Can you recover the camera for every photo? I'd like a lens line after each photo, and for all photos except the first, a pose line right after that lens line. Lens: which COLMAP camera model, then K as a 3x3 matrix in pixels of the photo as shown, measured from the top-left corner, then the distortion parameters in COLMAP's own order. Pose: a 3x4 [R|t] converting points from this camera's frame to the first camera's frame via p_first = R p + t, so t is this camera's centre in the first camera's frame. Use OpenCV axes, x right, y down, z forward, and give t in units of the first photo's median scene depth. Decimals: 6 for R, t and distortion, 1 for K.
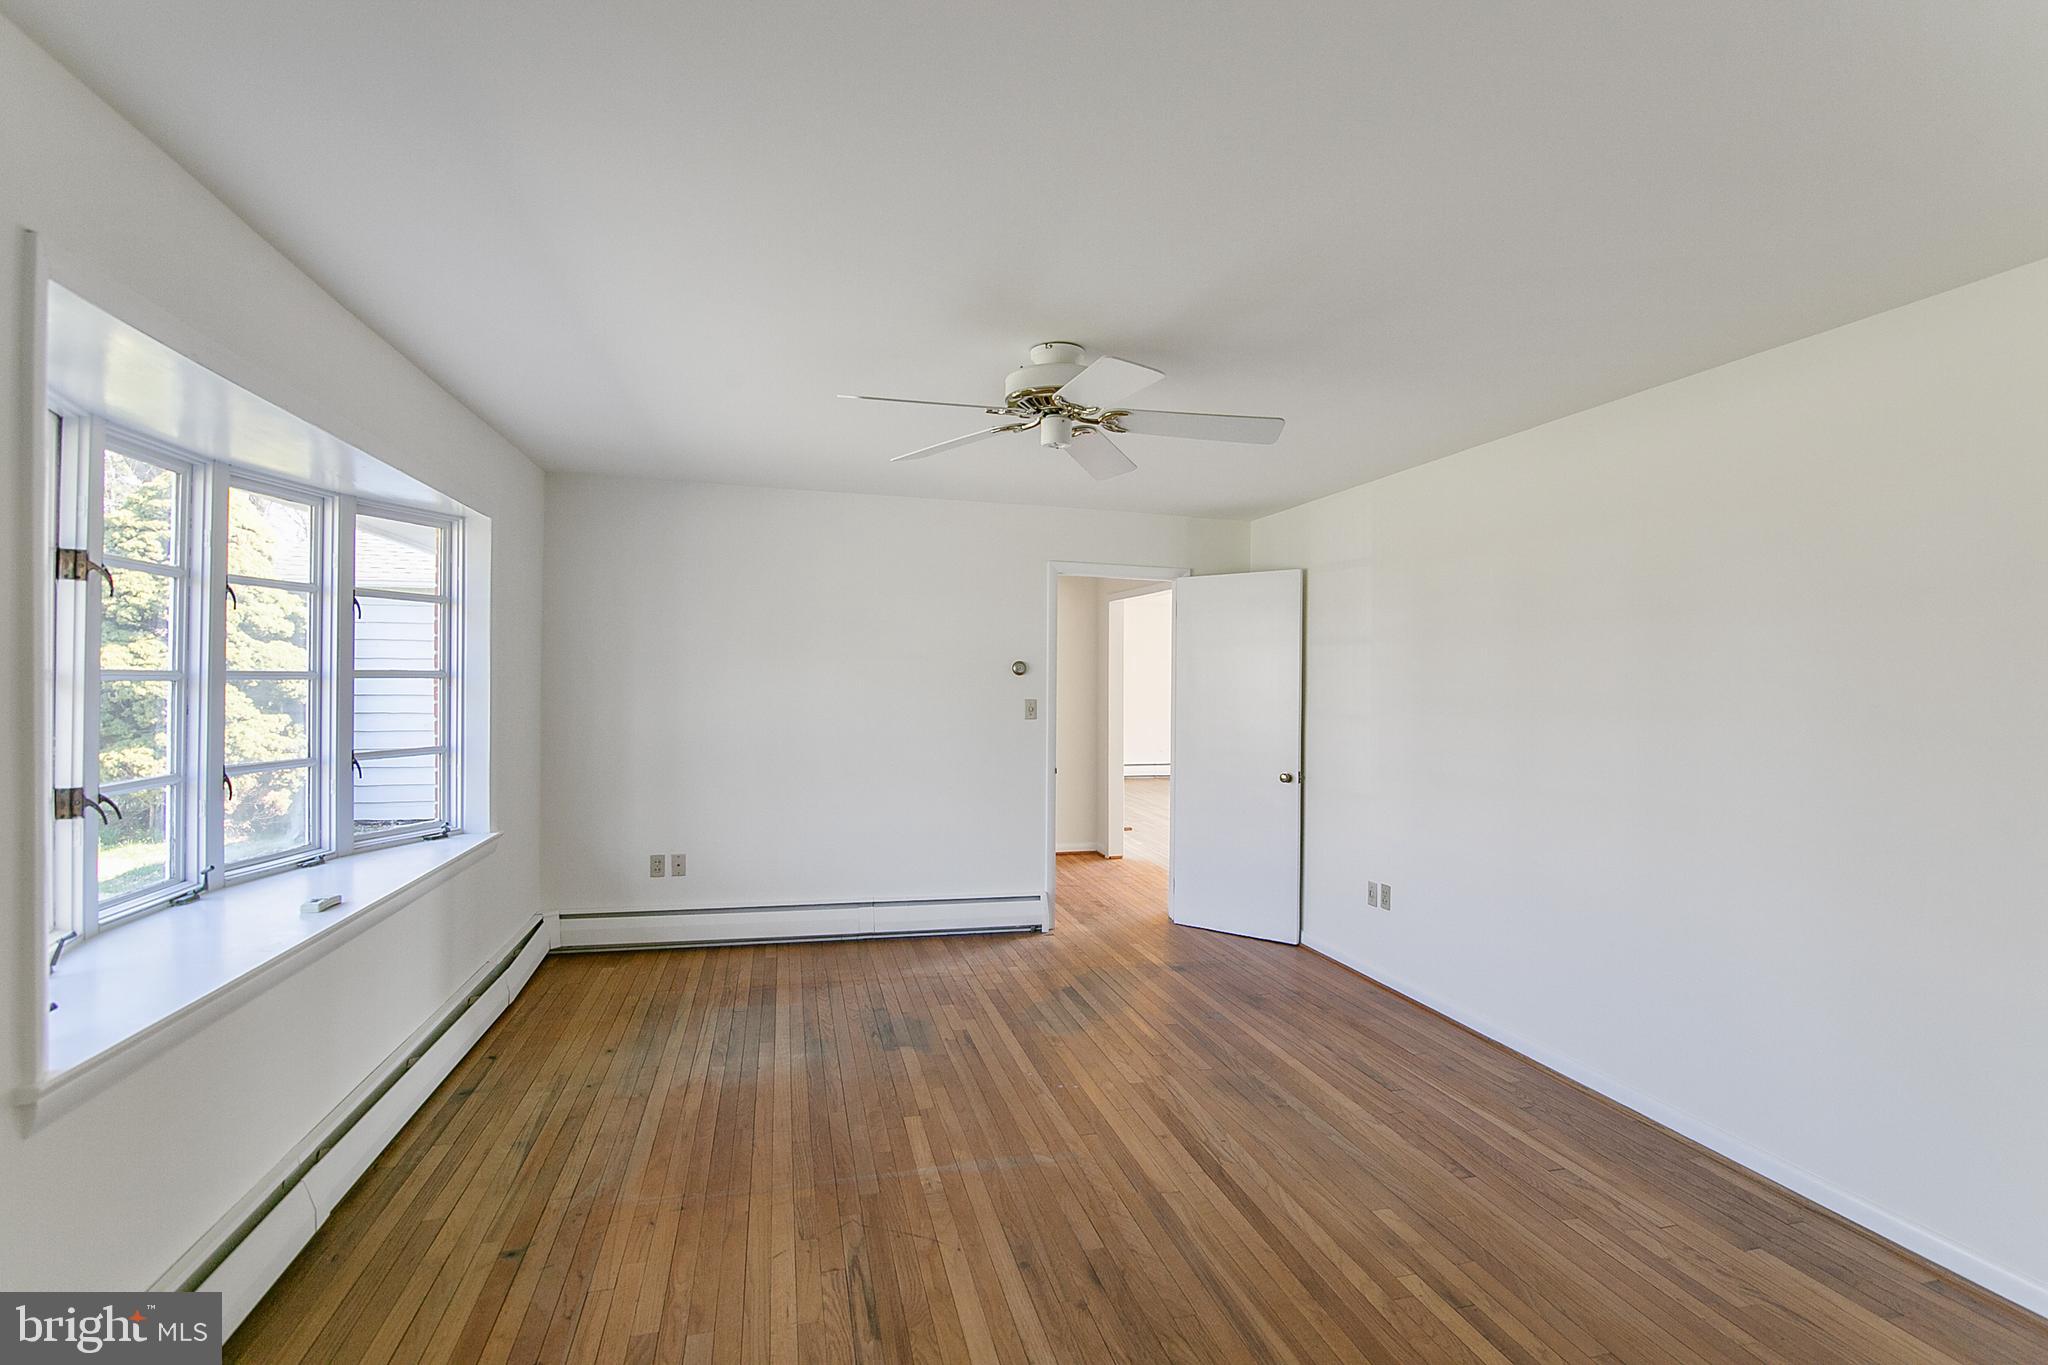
lens RADIAL K [[944.7, 0, 1035.1], [0, 944.7, 672.1], [0, 0, 1]] dist [-0.014311, 0.000957]
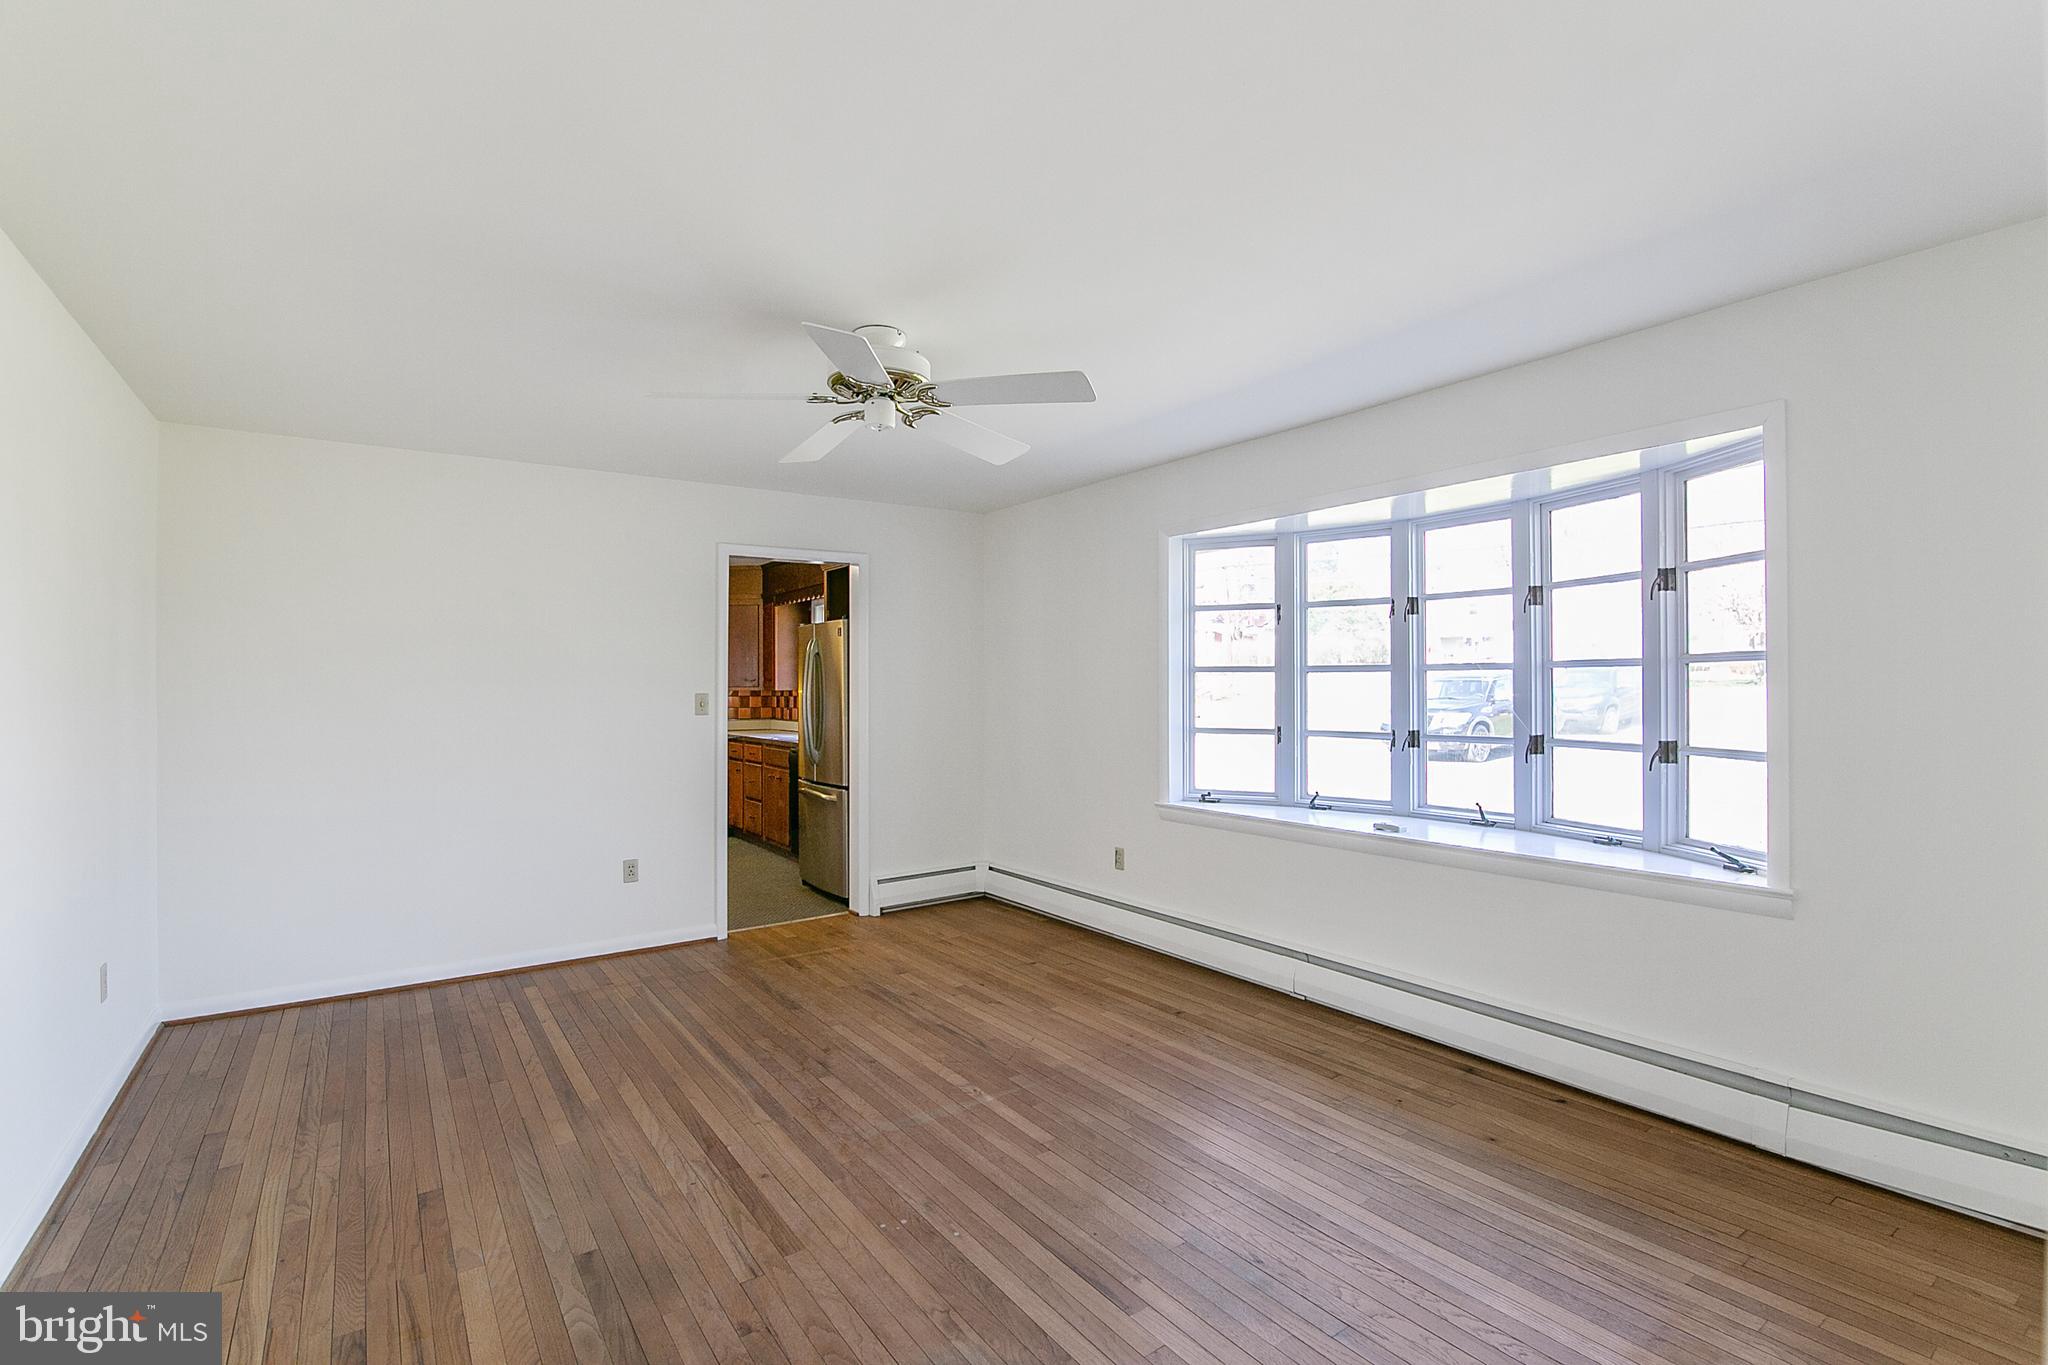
lens RADIAL K [[944.7, 0, 1030.4], [0, 944.7, 689.4], [0, 0, 1]] dist [-0.014311, 0.000957]
pose [[-0.938613, -0.003341, -0.344956, 0.161943], [-0.000013, 0.999953, -0.009650, 0.037245], [0.344972, -0.009053, -0.938569, 1.498637]]
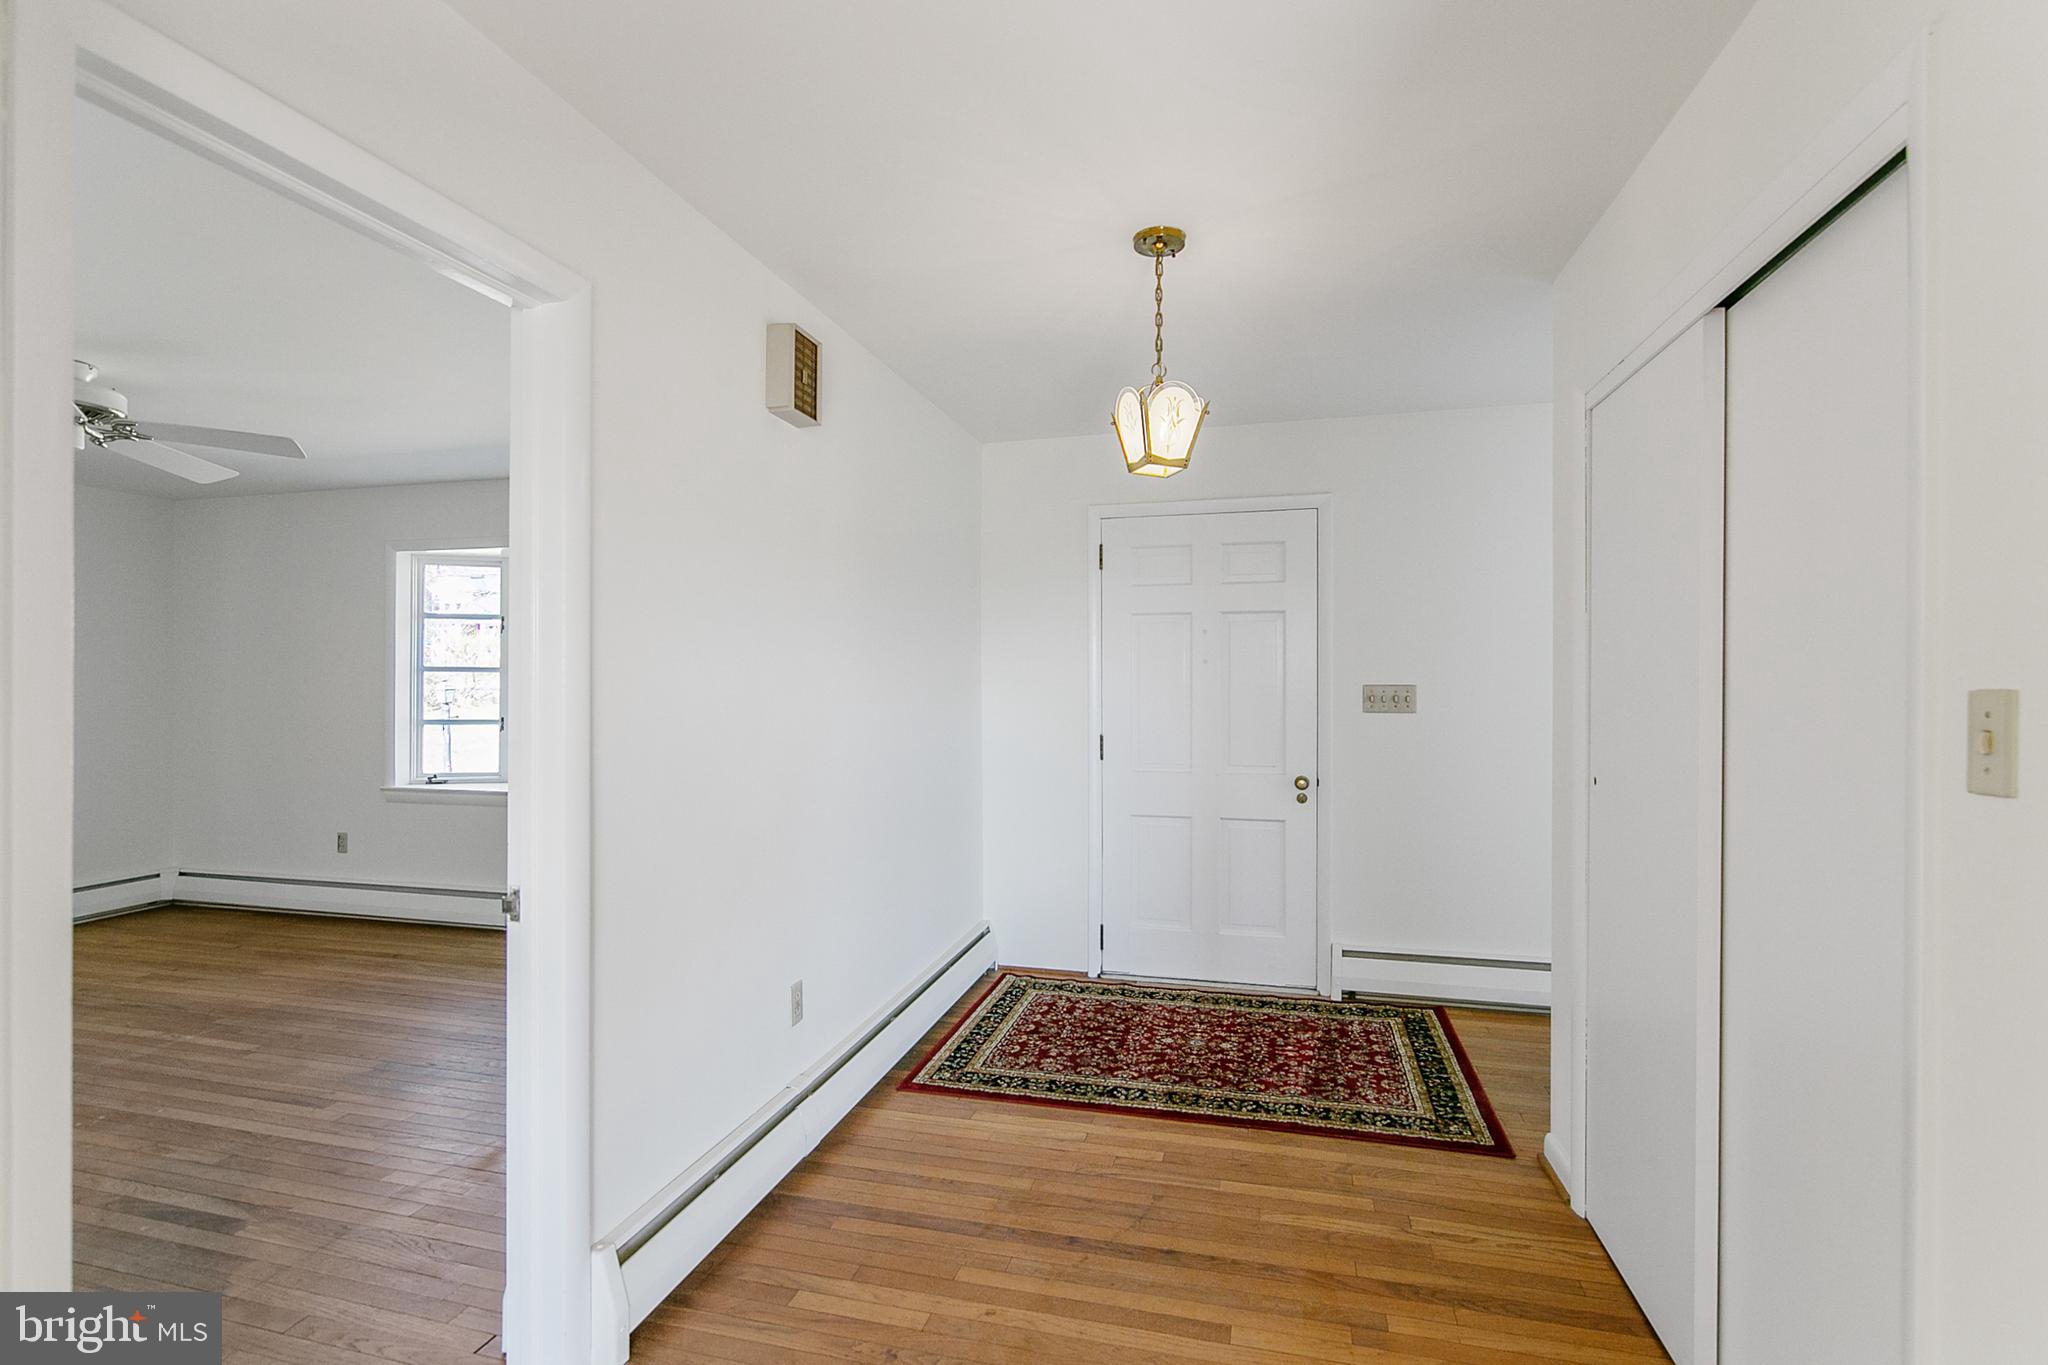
lens RADIAL K [[944.7, 0, 1043.7], [0, 944.7, 687.4], [0, 0, 1]] dist [-0.014311, 0.000957]
pose [[-0.484732, -0.009623, -0.874610, 0.317184], [0.002957, 0.999916, -0.012641, 0.047550], [0.874658, -0.008714, -0.484663, 1.918747]]
